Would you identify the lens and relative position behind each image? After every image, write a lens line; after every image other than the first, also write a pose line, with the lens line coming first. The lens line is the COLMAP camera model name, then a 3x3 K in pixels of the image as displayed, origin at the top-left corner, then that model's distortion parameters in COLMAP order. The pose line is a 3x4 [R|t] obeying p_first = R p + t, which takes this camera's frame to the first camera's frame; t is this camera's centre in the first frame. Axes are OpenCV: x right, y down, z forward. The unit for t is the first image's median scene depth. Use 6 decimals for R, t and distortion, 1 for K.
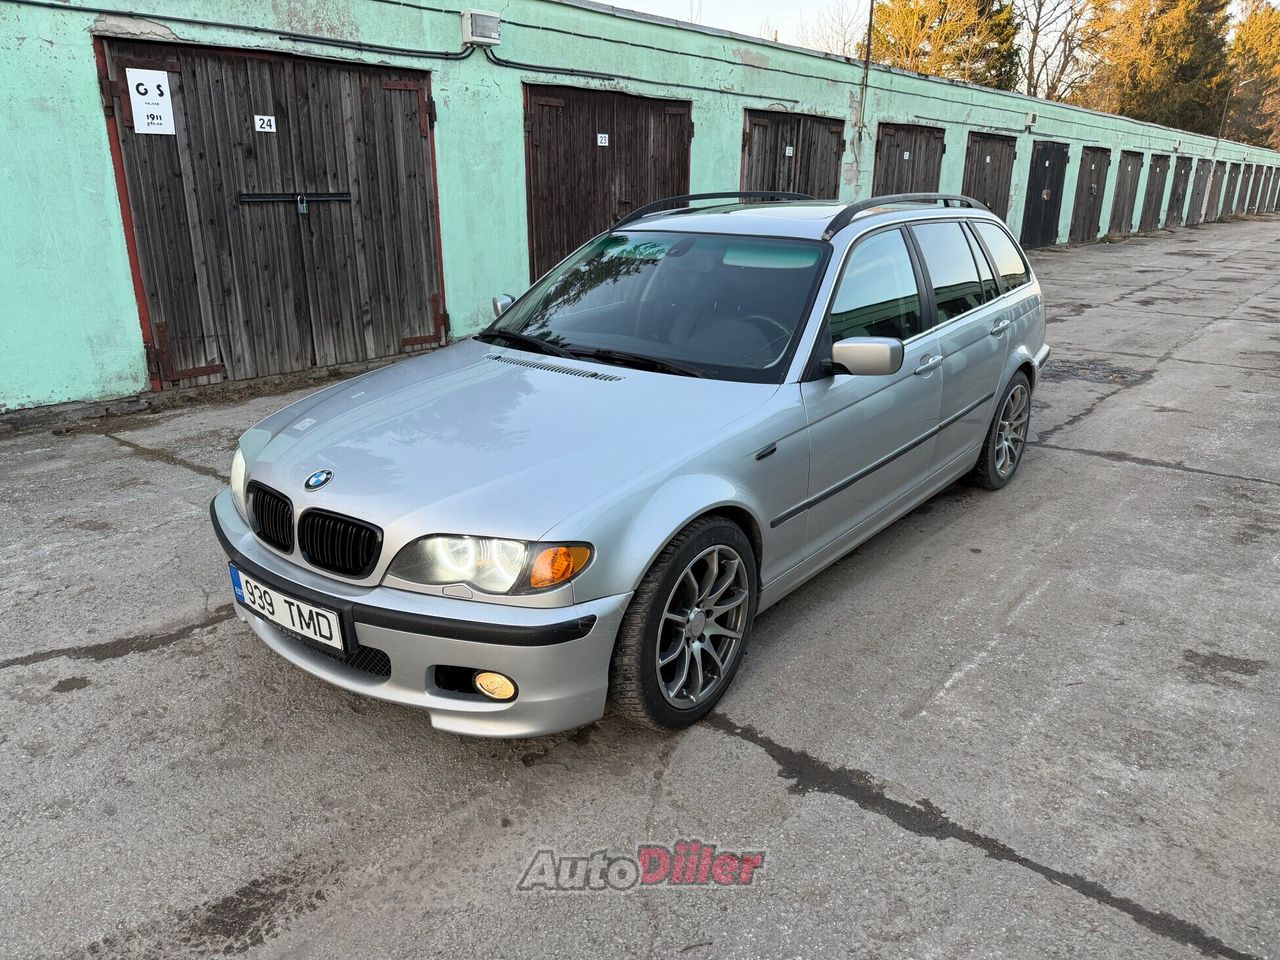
lens RADIAL K [[900.8, 0, 646.6], [0, 900.8, 478.9], [0, 0, 1]] dist [0.026986, -0.037163]
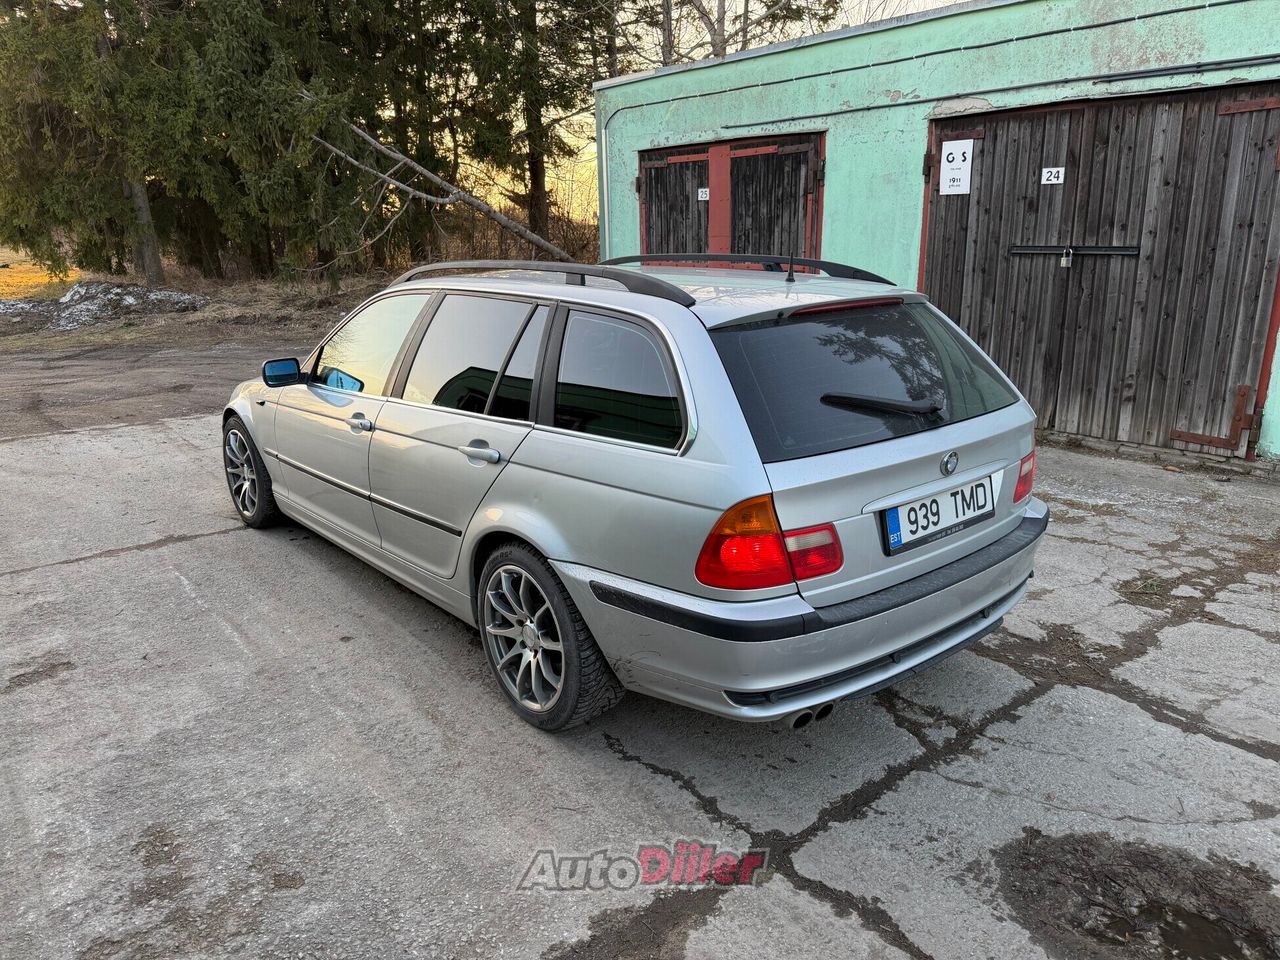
lens RADIAL K [[900.8, 0, 650.4], [0, 900.8, 493.1], [0, 0, 1]] dist [0.026986, -0.037163]
pose [[-0.194204, 0.273083, -0.942184, 0.688565], [-0.298018, 0.898649, 0.321892, -0.269867], [0.934596, 0.343300, -0.093138, 0.804572]]
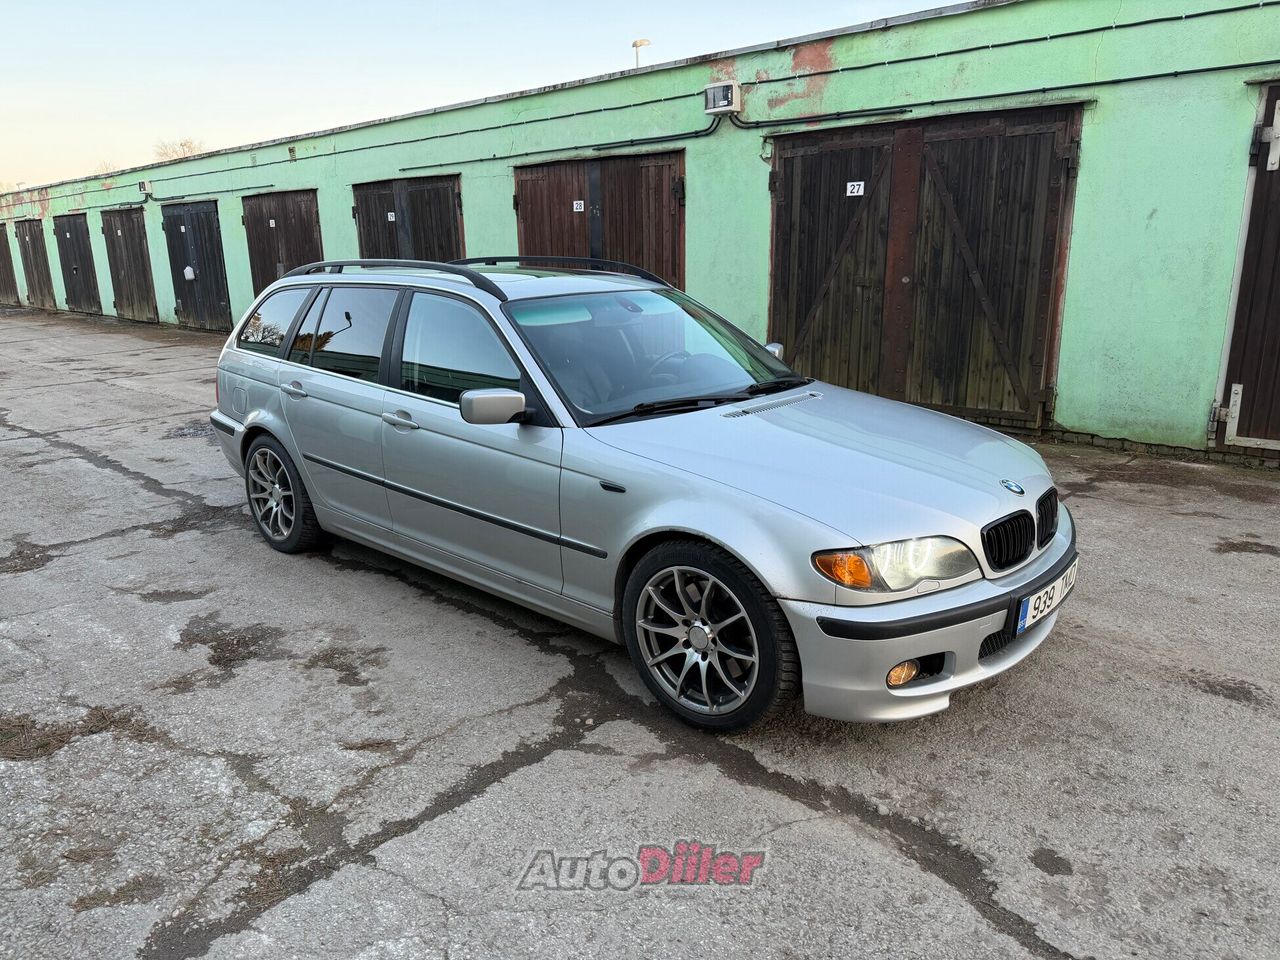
lens RADIAL K [[900.8, 0, 641.1], [0, 900.8, 478.6], [0, 0, 1]] dist [0.026986, -0.037163]
pose [[0.068400, -0.254629, 0.964617, -0.597243], [0.331328, 0.917801, 0.218777, -0.165119], [-0.941033, 0.304640, 0.147143, 0.500582]]
